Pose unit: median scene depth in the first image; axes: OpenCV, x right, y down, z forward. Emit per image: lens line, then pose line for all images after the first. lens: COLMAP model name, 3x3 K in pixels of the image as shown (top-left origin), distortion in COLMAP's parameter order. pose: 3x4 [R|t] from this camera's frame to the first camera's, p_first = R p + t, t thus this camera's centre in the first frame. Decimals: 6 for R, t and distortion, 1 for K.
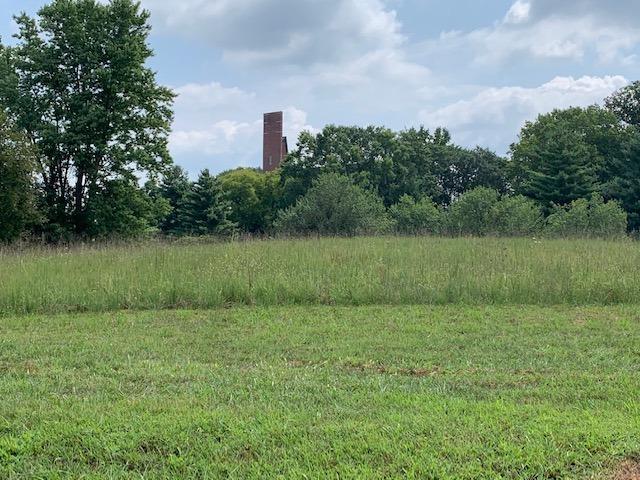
lens RADIAL K [[940.3, 0, 320.0], [0, 940.3, 240.0], [0, 0, 1]] dist [0.033852, 0.066167]
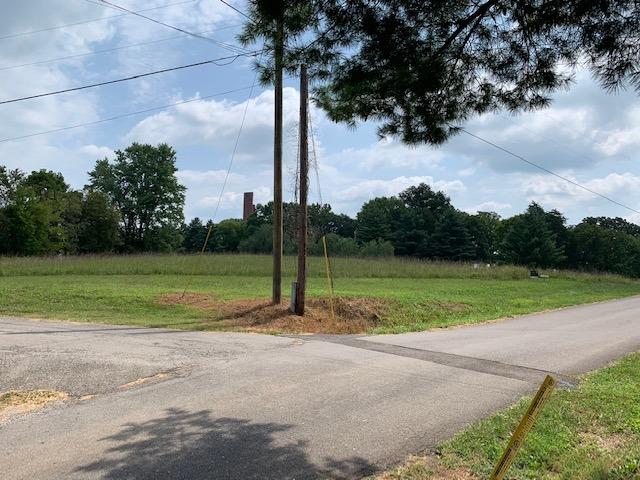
lens RADIAL K [[487.0, 0, 320.0], [0, 487.0, 240.0], [0, 0, 1]] dist [-0.007191, -0.002557]
pose [[0.996652, 0.029473, 0.076267, 0.074906], [-0.026948, 0.999061, -0.033922, -0.002004], [-0.077196, 0.031753, 0.996510, -0.164110]]
